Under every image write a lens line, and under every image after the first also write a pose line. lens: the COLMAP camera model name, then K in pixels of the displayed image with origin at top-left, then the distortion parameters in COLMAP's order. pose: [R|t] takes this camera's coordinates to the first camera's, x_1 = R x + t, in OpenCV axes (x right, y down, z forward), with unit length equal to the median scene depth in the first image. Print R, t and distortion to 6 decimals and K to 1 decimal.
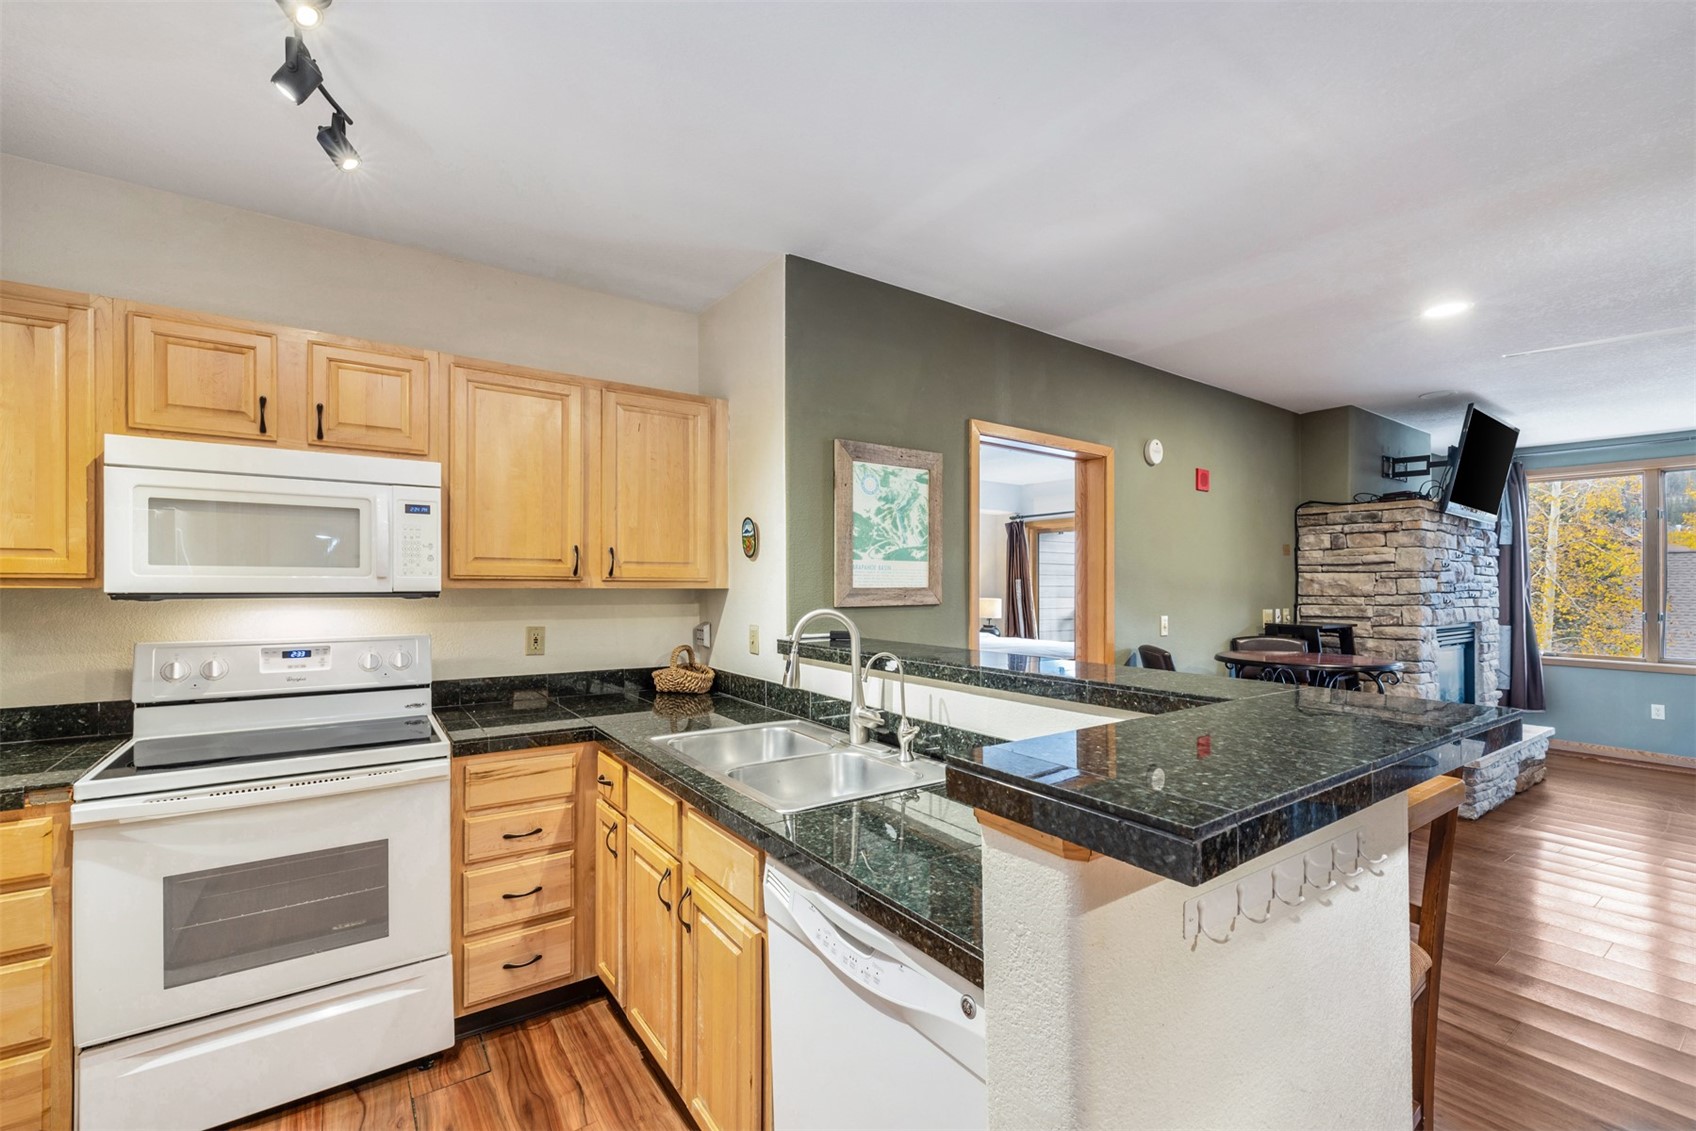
lens RADIAL K [[710.4, 0, 842.8], [0, 710.4, 575.5], [0, 0, 1]] dist [-0.000314, 0.001508]
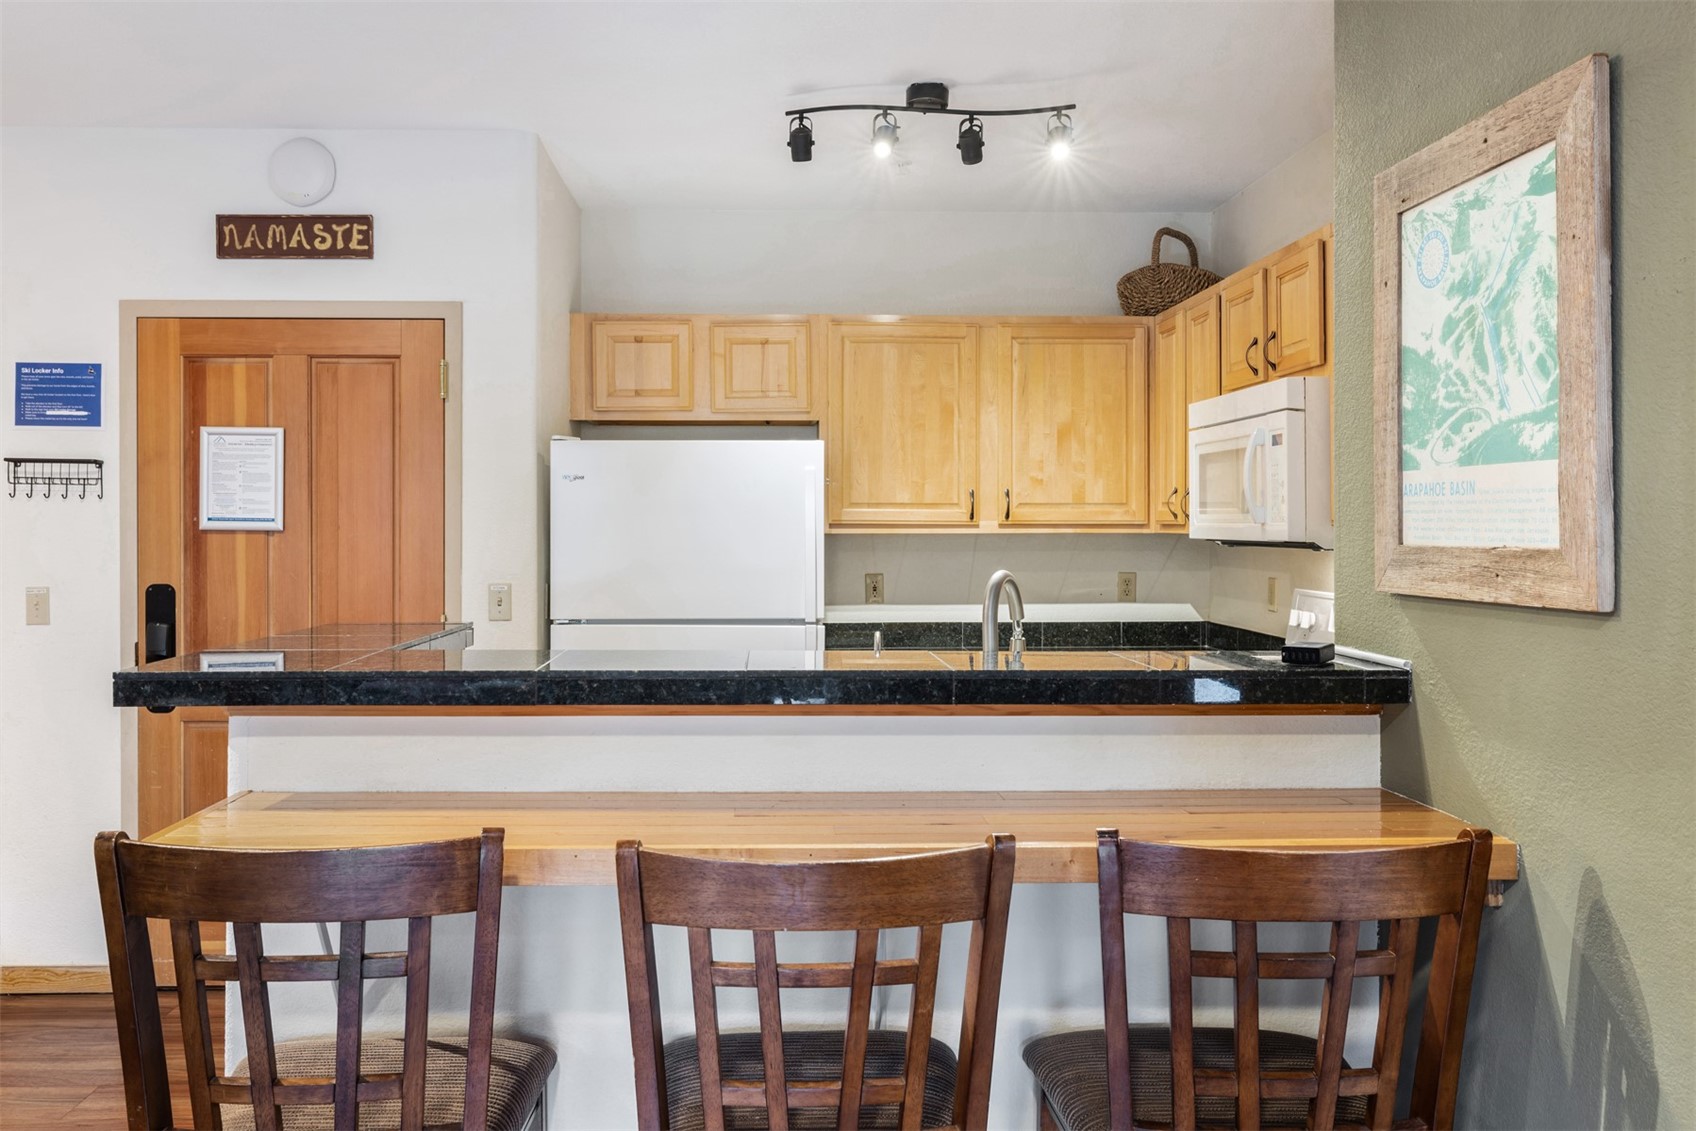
lens RADIAL K [[1328.0, 0, 803.4], [0, 1328.0, 521.0], [0, 0, 1]] dist [-0.004898, 0.010888]
pose [[-0.542919, -0.004694, -0.839772, 0.782041], [0.006992, 0.999924, -0.010109, 0.009259], [0.839756, -0.011360, -0.542845, 1.103150]]
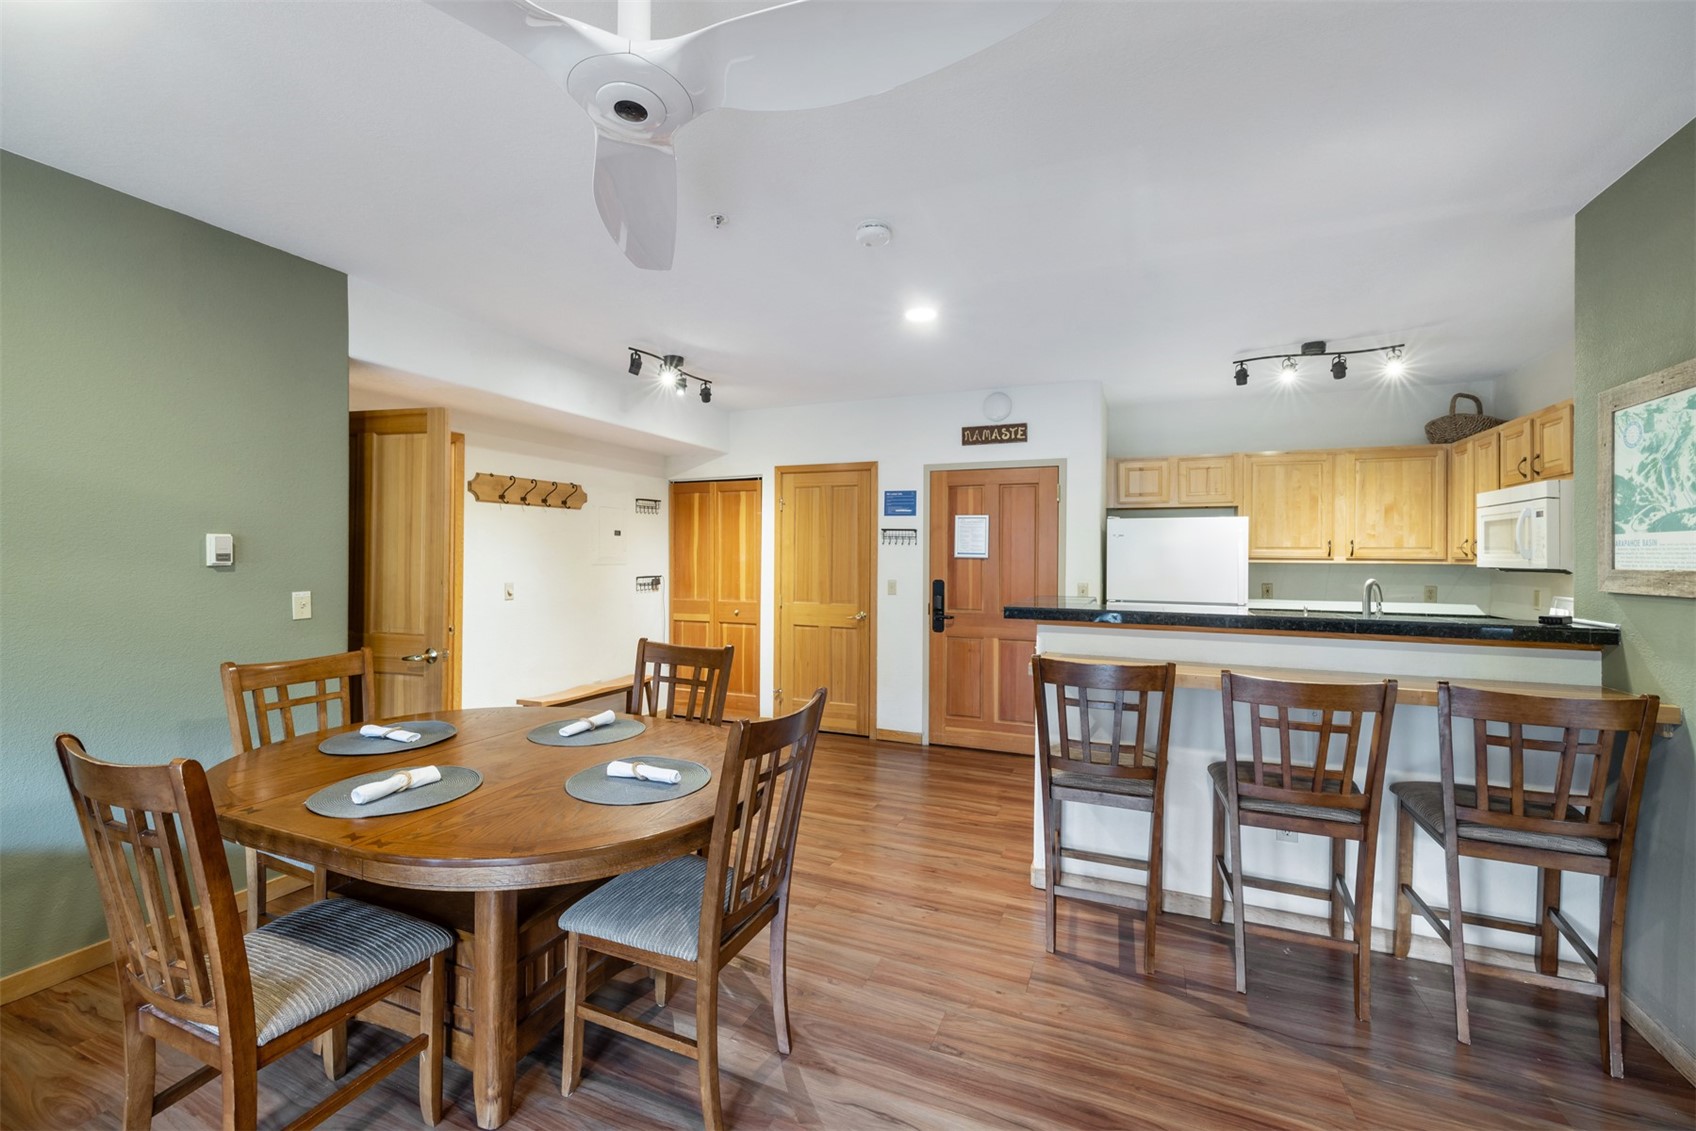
lens RADIAL K [[710.4, 0, 845.9], [0, 710.4, 550.4], [0, 0, 1]] dist [-0.000314, 0.001508]
pose [[-0.846775, -0.013680, -0.531776, 1.168915], [-0.005453, 0.999840, -0.017037, 0.014107], [0.531924, -0.011527, -0.846714, 1.204722]]
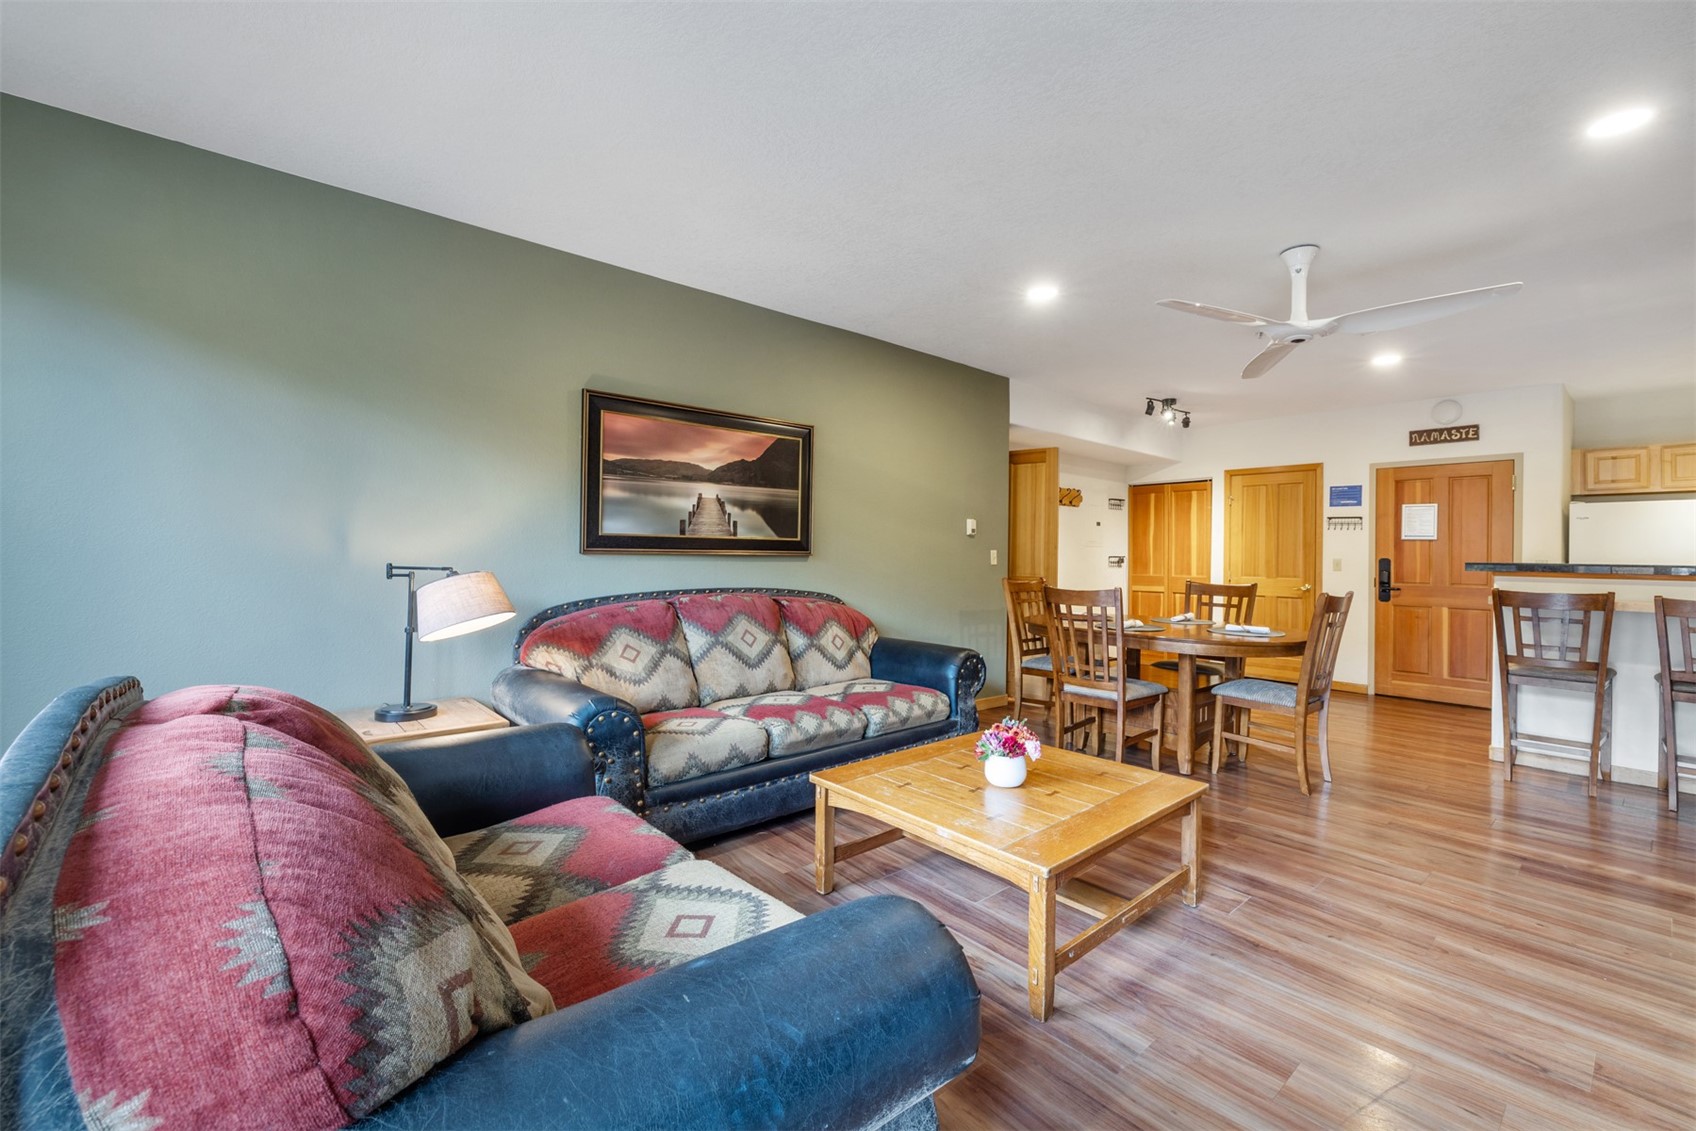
lens RADIAL K [[710.4, 0, 865.7], [0, 710.4, 551.8], [0, 0, 1]] dist [-0.000314, 0.001508]
pose [[-0.993337, -0.019356, -0.113610, 1.873849], [-0.017691, 0.999721, -0.015641, 0.102865], [0.113881, -0.013527, -0.993402, 1.816670]]
